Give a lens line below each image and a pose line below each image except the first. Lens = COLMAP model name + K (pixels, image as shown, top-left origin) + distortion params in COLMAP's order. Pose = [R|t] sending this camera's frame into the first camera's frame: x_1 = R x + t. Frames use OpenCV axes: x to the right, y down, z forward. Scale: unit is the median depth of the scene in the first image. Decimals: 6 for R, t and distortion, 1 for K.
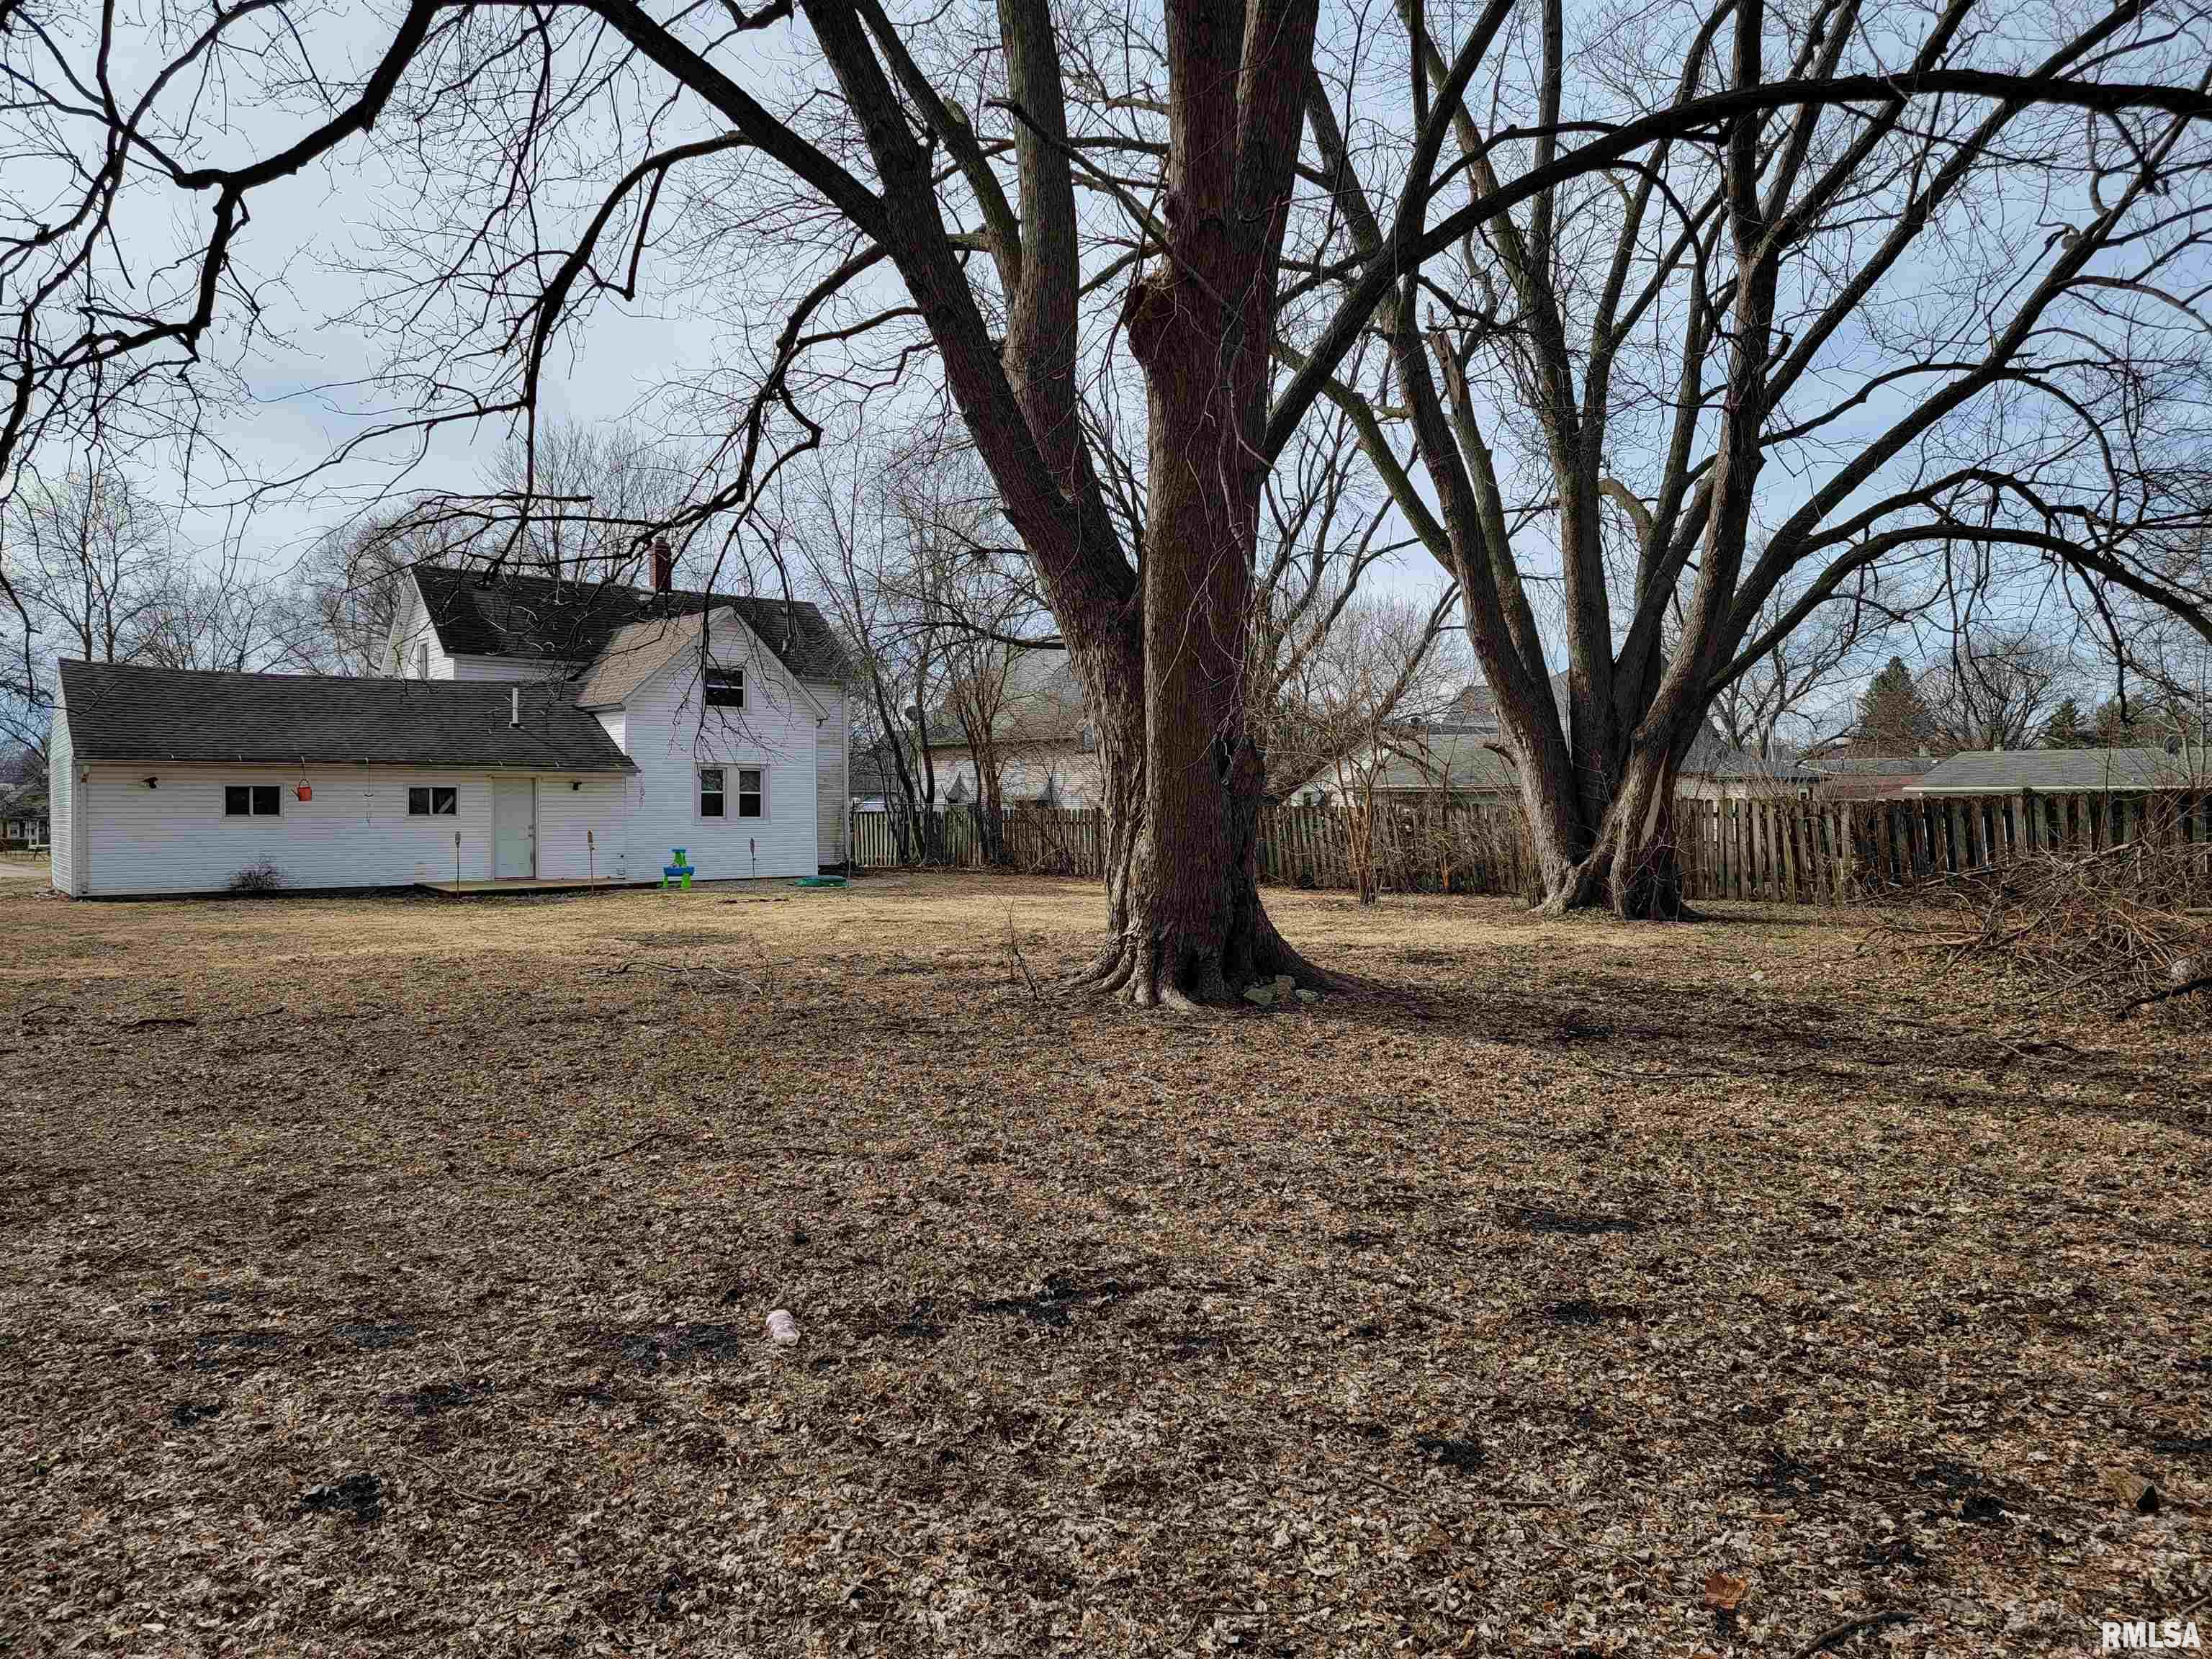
lens RADIAL K [[1531.9, 0, 1097.8], [0, 1531.9, 836.6], [0, 0, 1]] dist [0.054989, -0.012318]
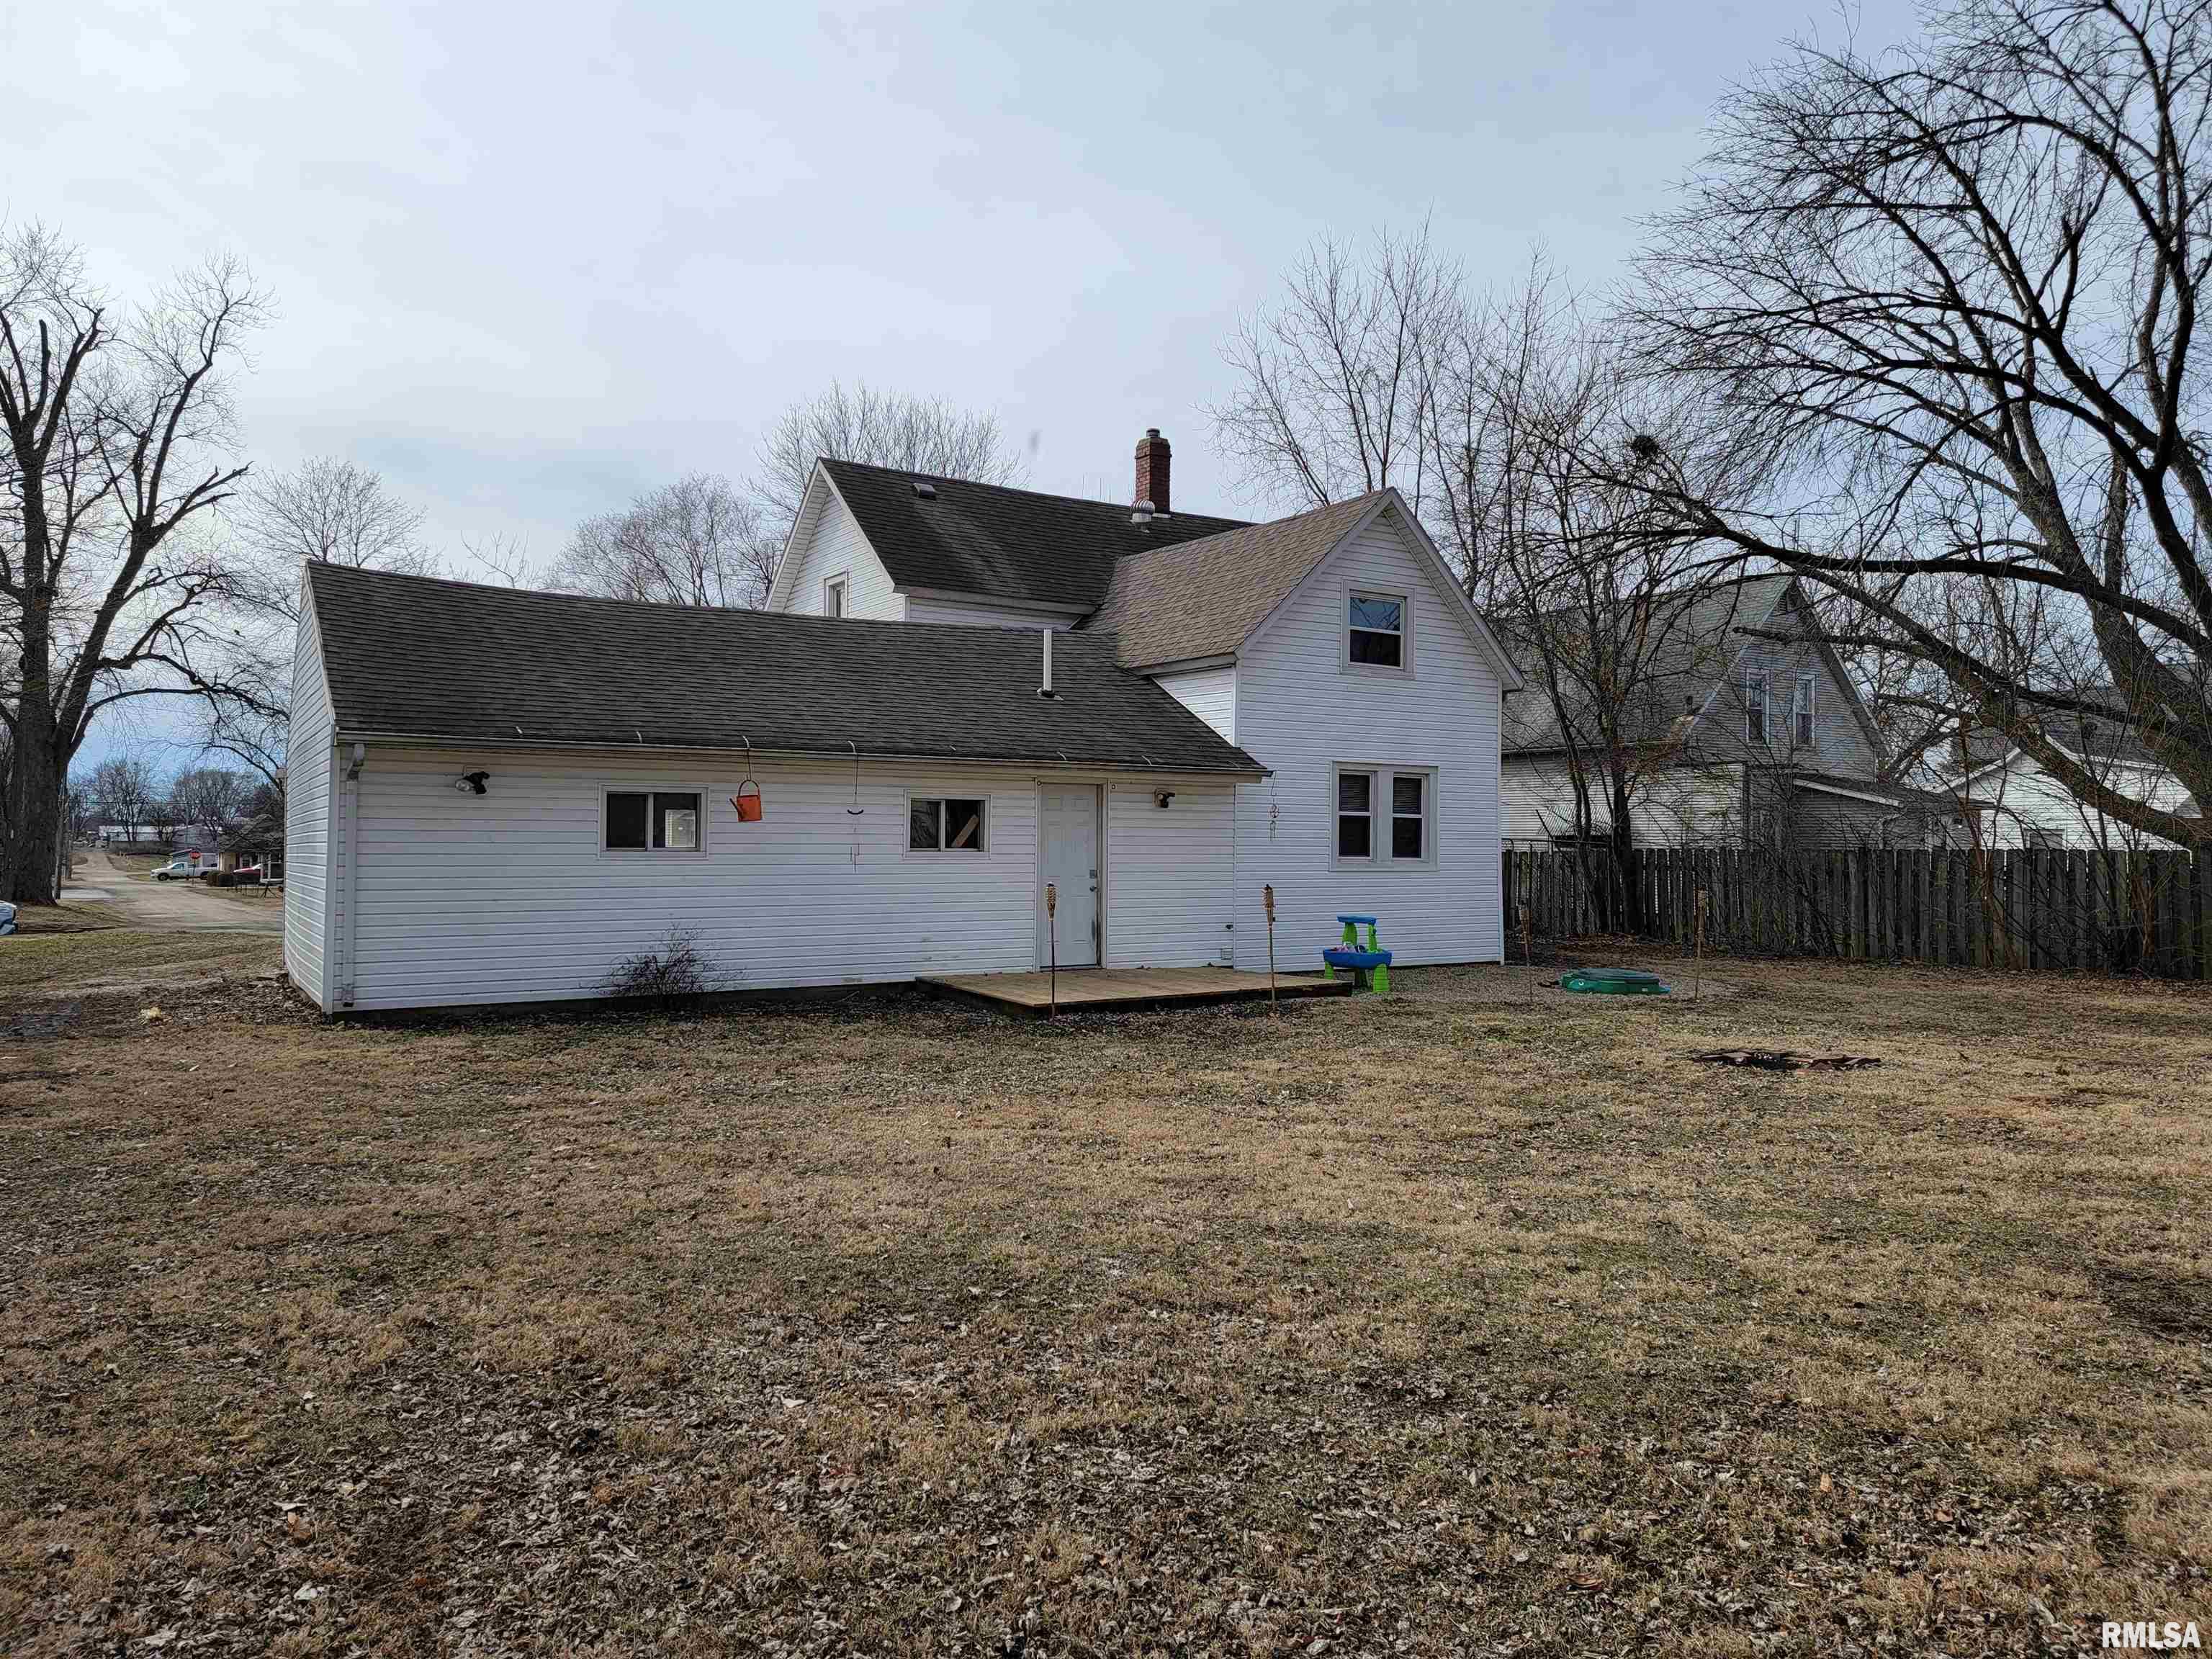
lens RADIAL K [[1531.9, 0, 1114.5], [0, 1531.9, 823.7], [0, 0, 1]] dist [0.054989, -0.012318]
pose [[0.995066, 0.007073, -0.098958, -0.297242], [-0.010343, 0.999416, -0.032567, -0.006156], [0.098670, 0.033430, 0.994559, 0.443061]]
